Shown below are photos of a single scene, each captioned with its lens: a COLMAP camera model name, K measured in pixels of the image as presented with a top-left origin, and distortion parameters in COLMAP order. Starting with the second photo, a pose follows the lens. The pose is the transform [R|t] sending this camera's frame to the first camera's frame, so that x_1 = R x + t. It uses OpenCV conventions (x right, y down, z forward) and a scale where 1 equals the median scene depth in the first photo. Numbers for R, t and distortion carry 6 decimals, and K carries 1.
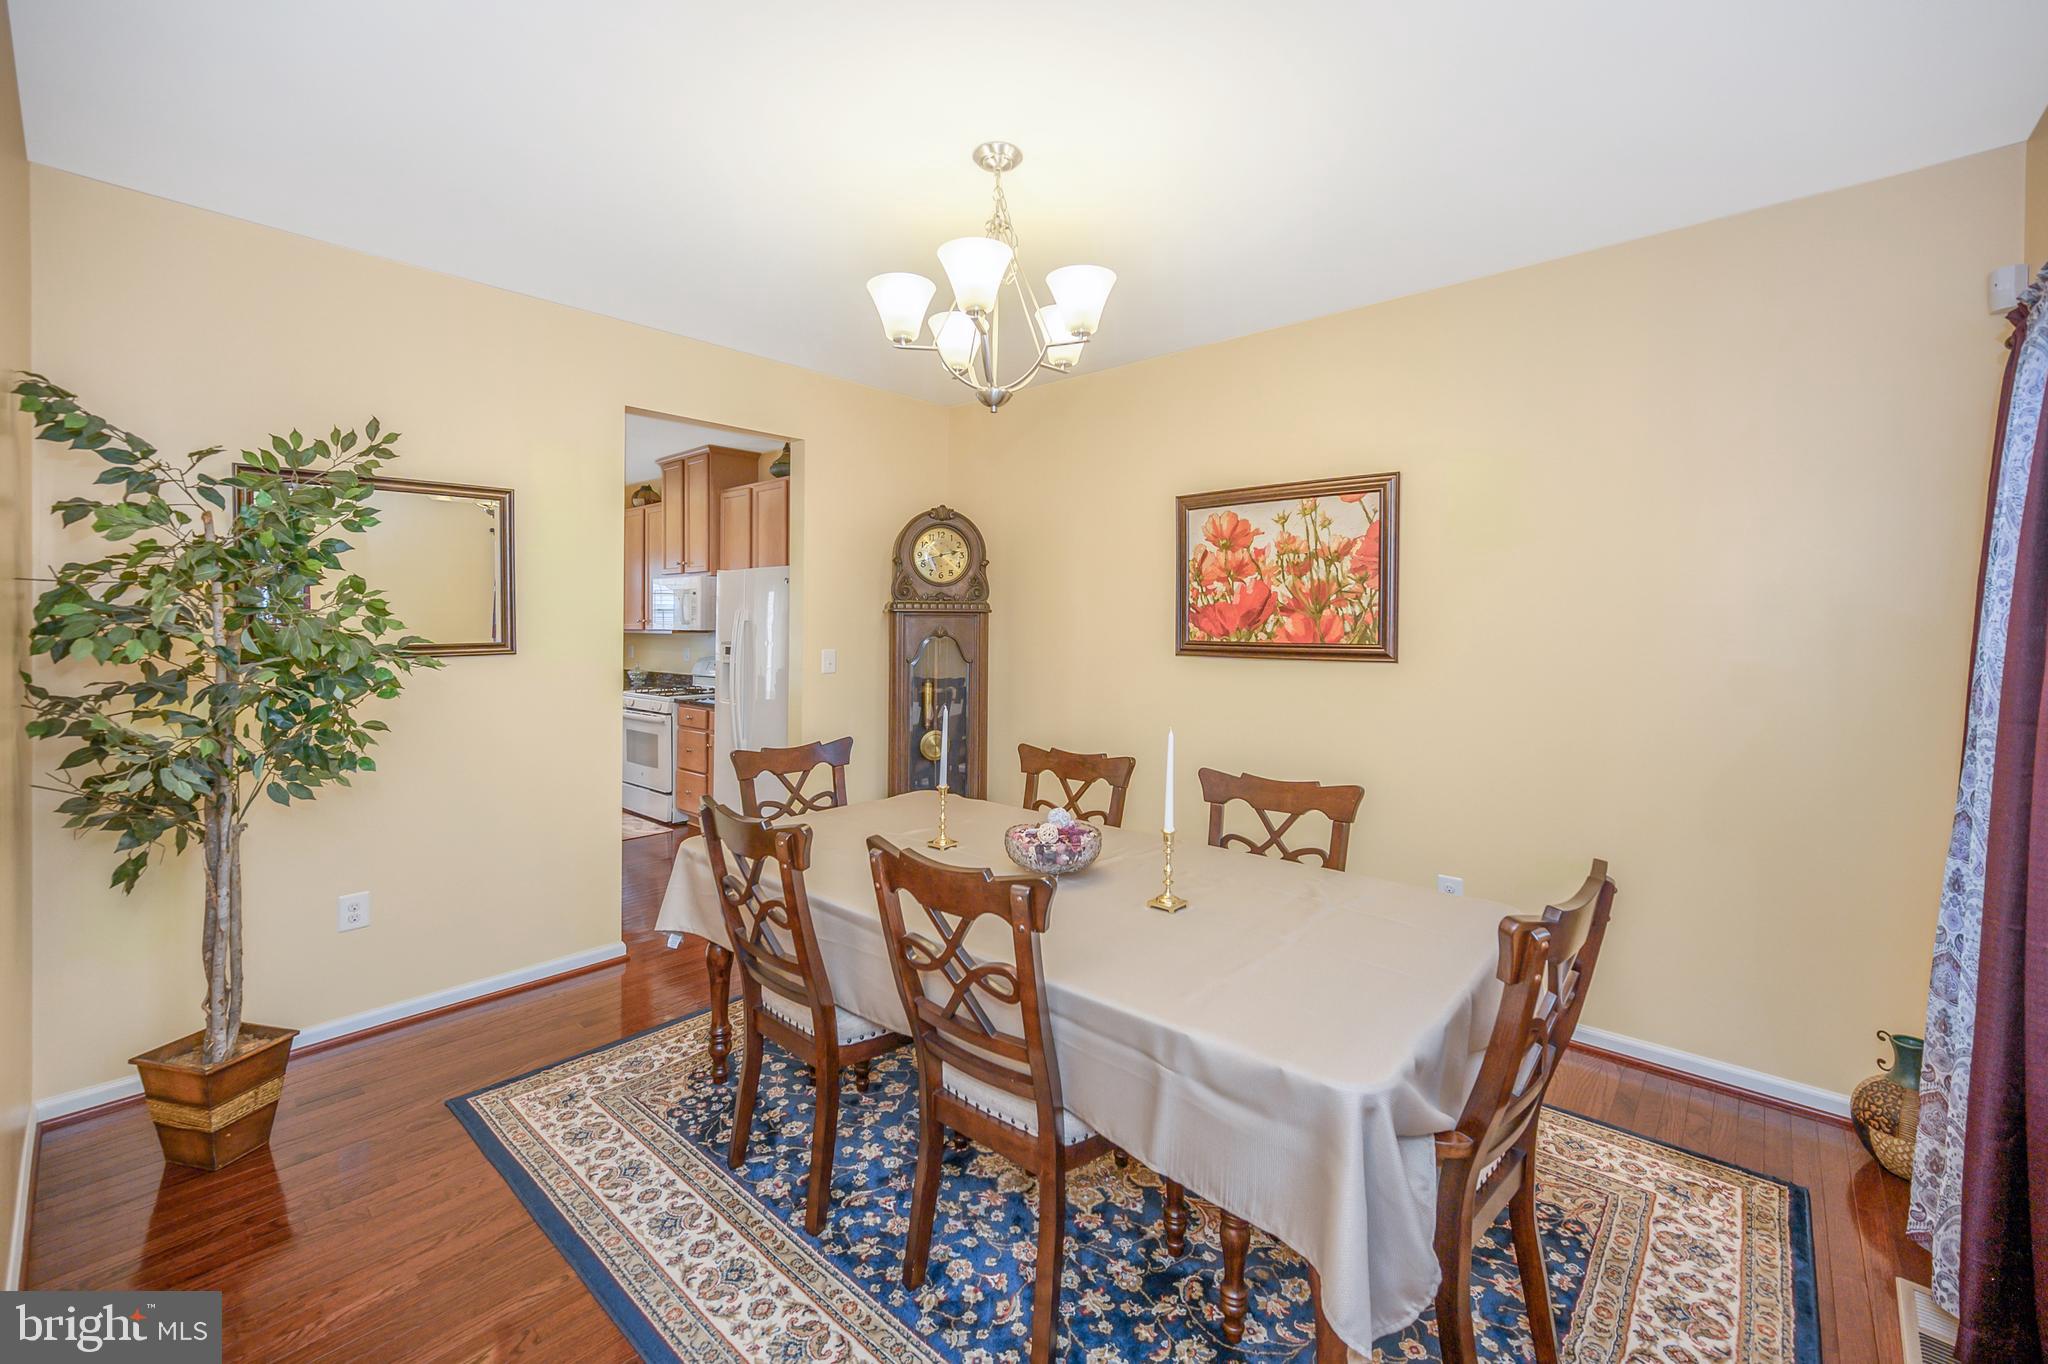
lens RADIAL K [[825.8, 0, 1019.5], [0, 825.8, 631.9], [0, 0, 1]] dist [-0.001175, -0.000407]
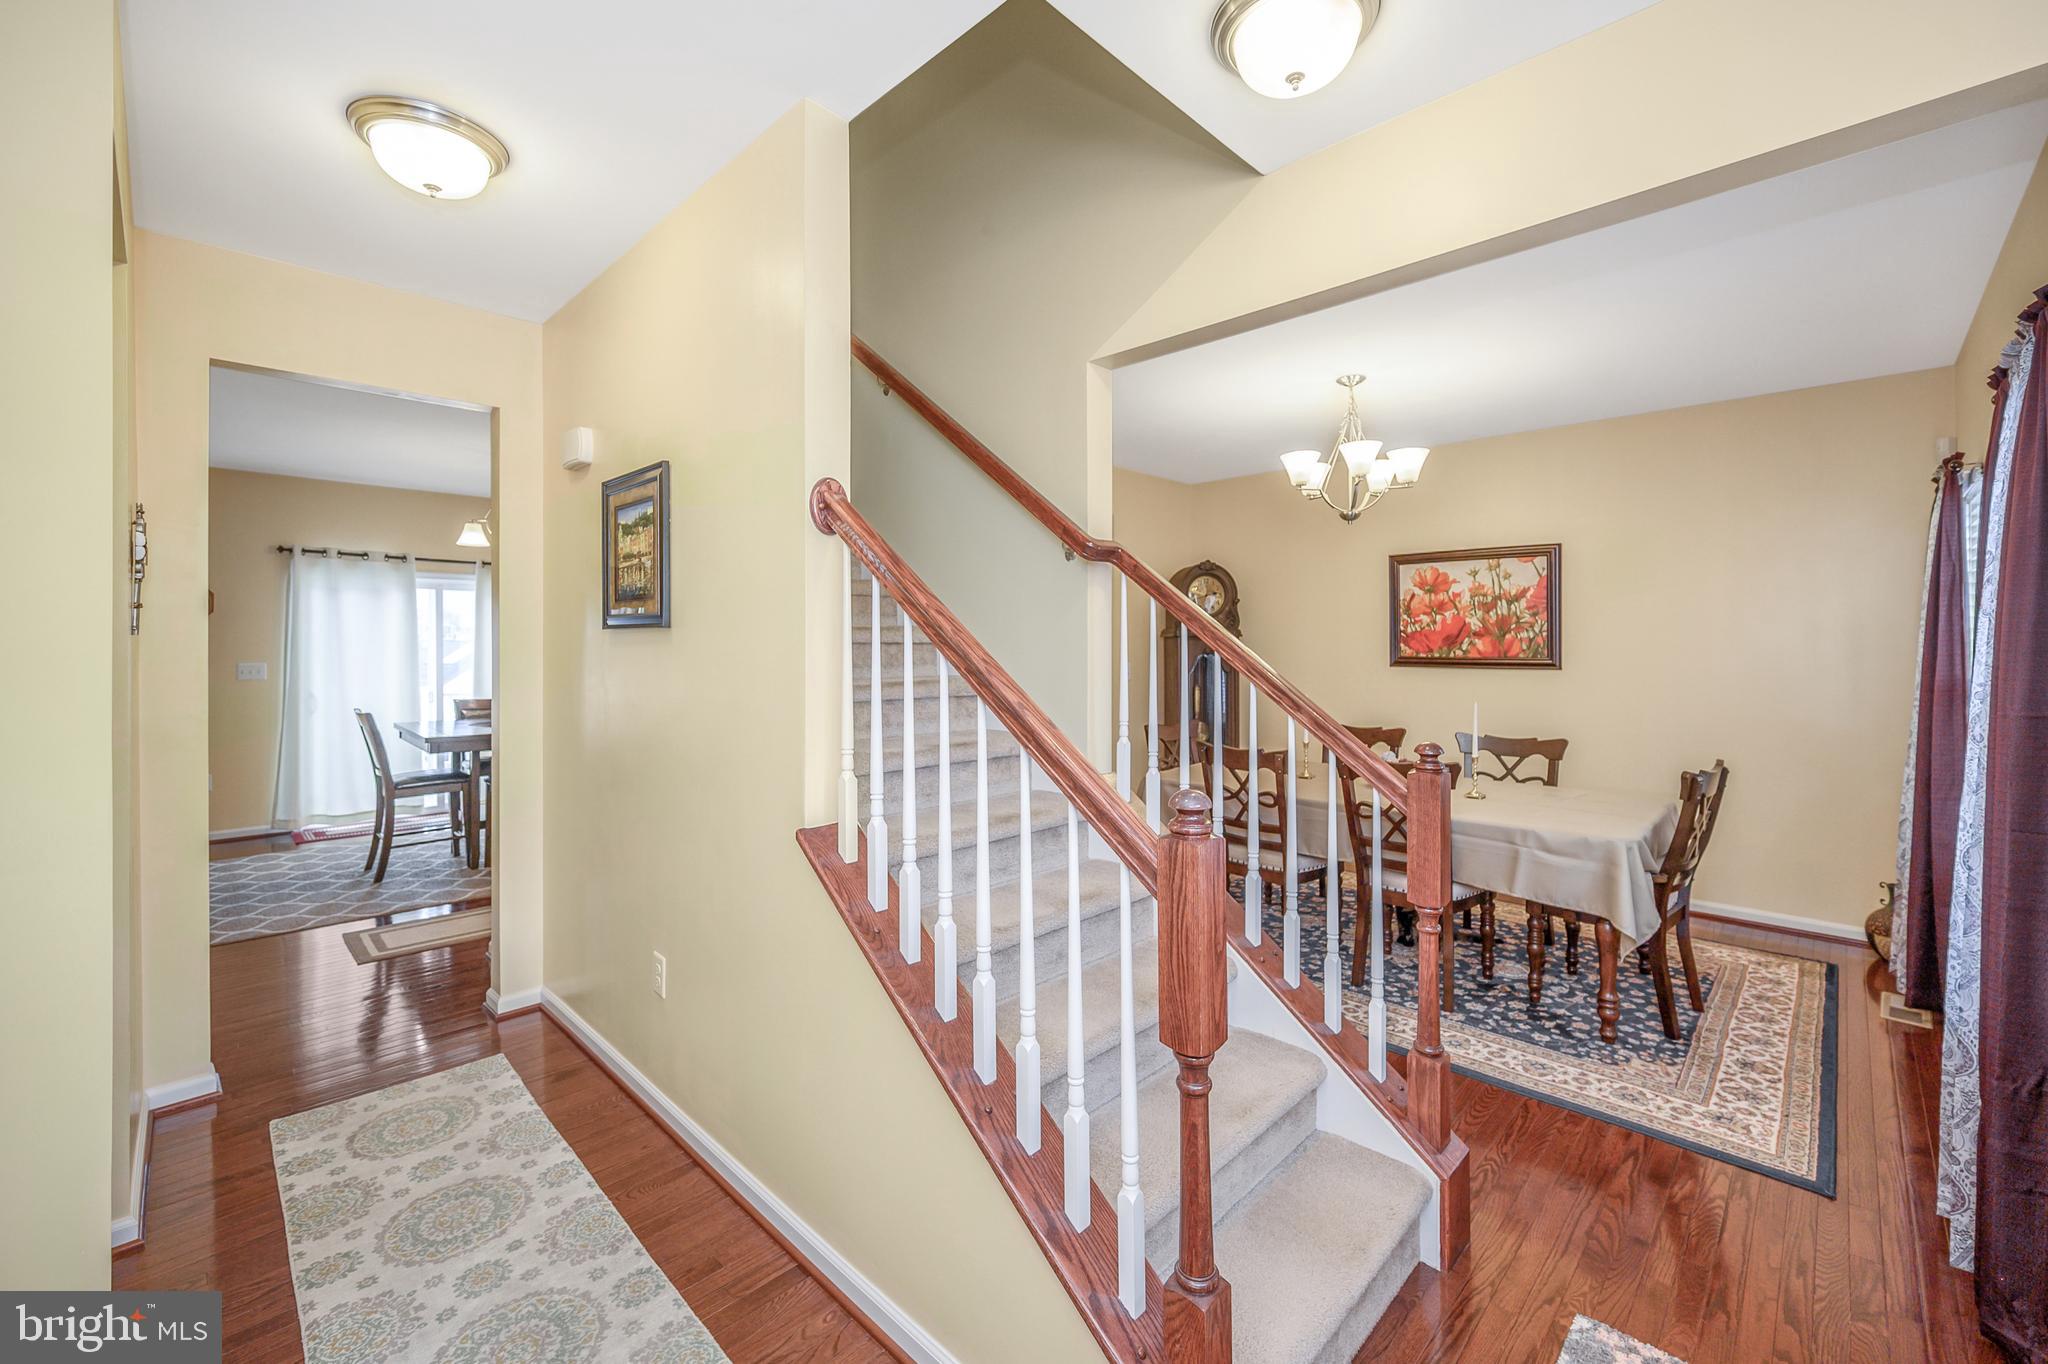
lens RADIAL K [[825.8, 0, 1038.4], [0, 825.8, 638.6], [0, 0, 1]] dist [-0.001175, -0.000407]
pose [[0.999448, -0.004561, -0.032904, -0.422682], [0.004009, 0.999850, -0.016834, 0.002247], [0.032976, 0.016693, 0.999317, -0.509316]]
